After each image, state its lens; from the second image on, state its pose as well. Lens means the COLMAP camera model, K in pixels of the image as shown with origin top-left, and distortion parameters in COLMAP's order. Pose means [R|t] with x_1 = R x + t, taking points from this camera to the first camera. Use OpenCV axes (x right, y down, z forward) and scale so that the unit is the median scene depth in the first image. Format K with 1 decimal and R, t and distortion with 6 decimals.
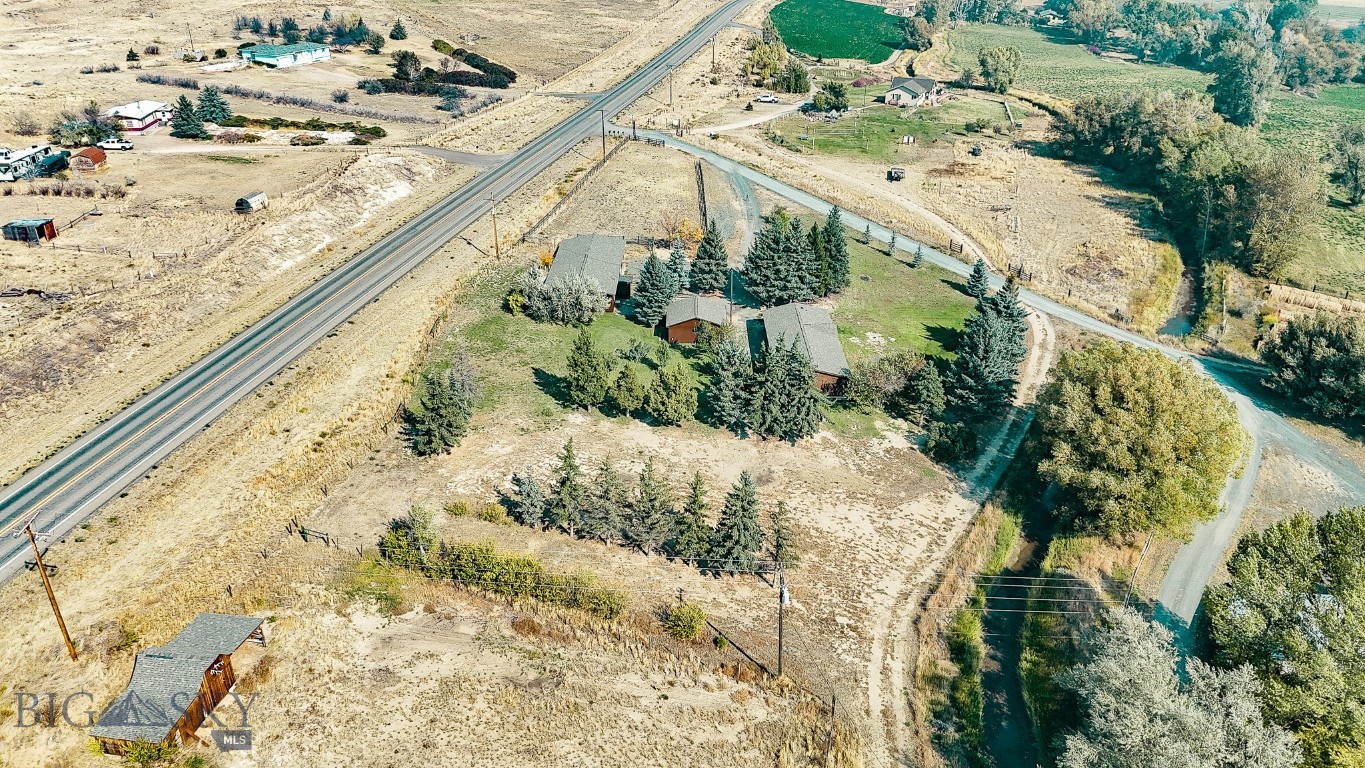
lens RADIAL K [[1005.3, 0, 684.2], [0, 1005.3, 391.0], [0, 0, 1]] dist [0.054175, -0.035972]
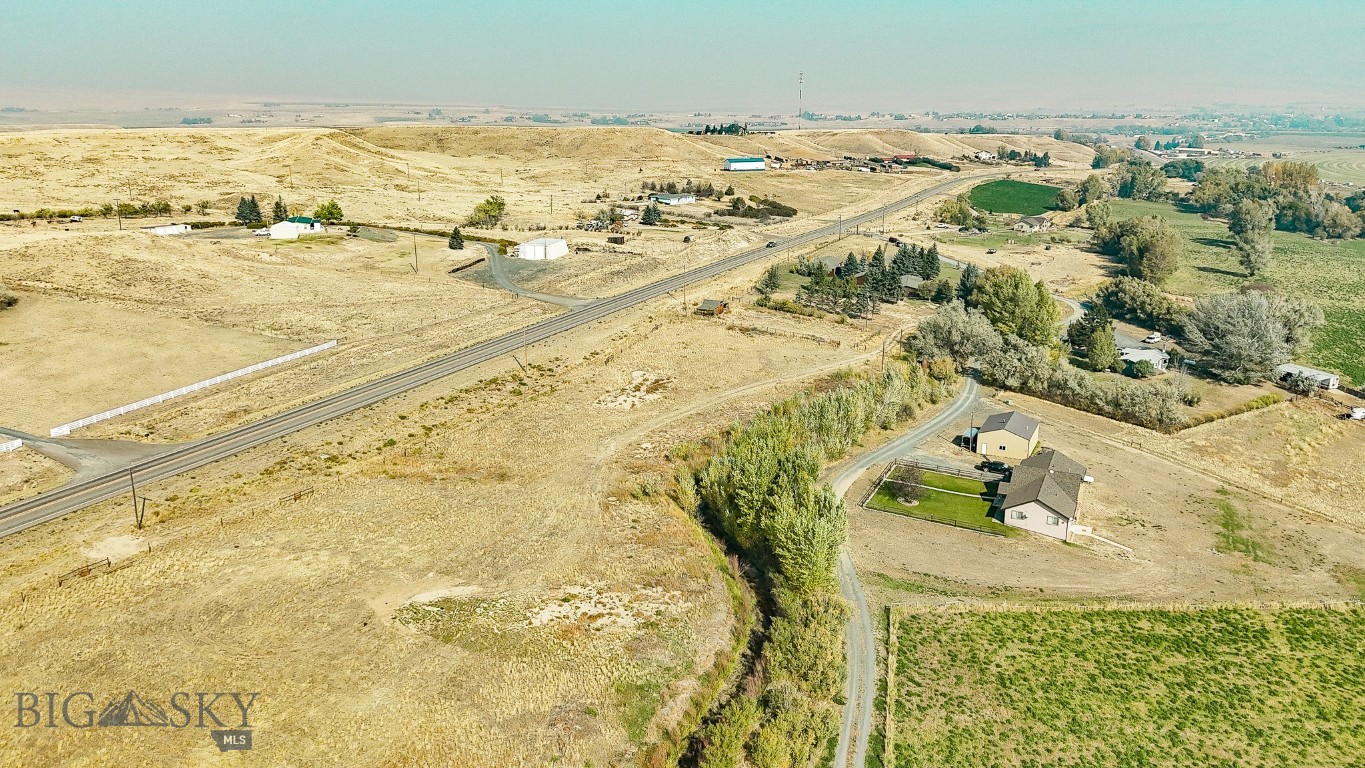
lens RADIAL K [[1005.3, 0, 680.4], [0, 1005.3, 386.1], [0, 0, 1]] dist [0.054175, -0.035972]
pose [[0.966243, 0.068138, -0.248458, 0.136314], [-0.113015, 0.978751, -0.171094, 0.449250], [0.231521, 0.193398, 0.953413, -0.963038]]
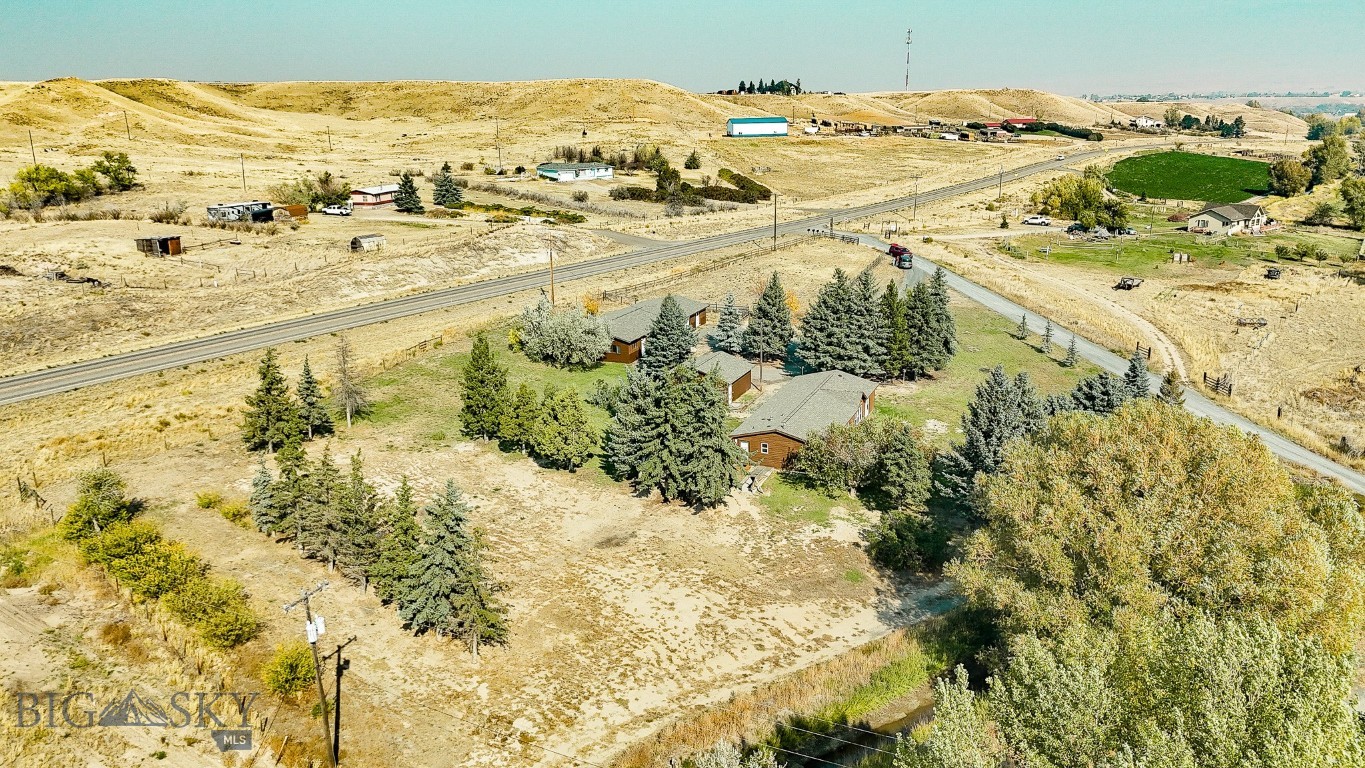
lens RADIAL K [[1005.3, 0, 681.9], [0, 1005.3, 381.1], [0, 0, 1]] dist [0.054175, -0.035972]
pose [[0.920945, 0.094782, -0.377991, 0.200600], [-0.162956, 0.974760, -0.152605, 0.039942], [0.353986, 0.202136, 0.913146, 0.168737]]
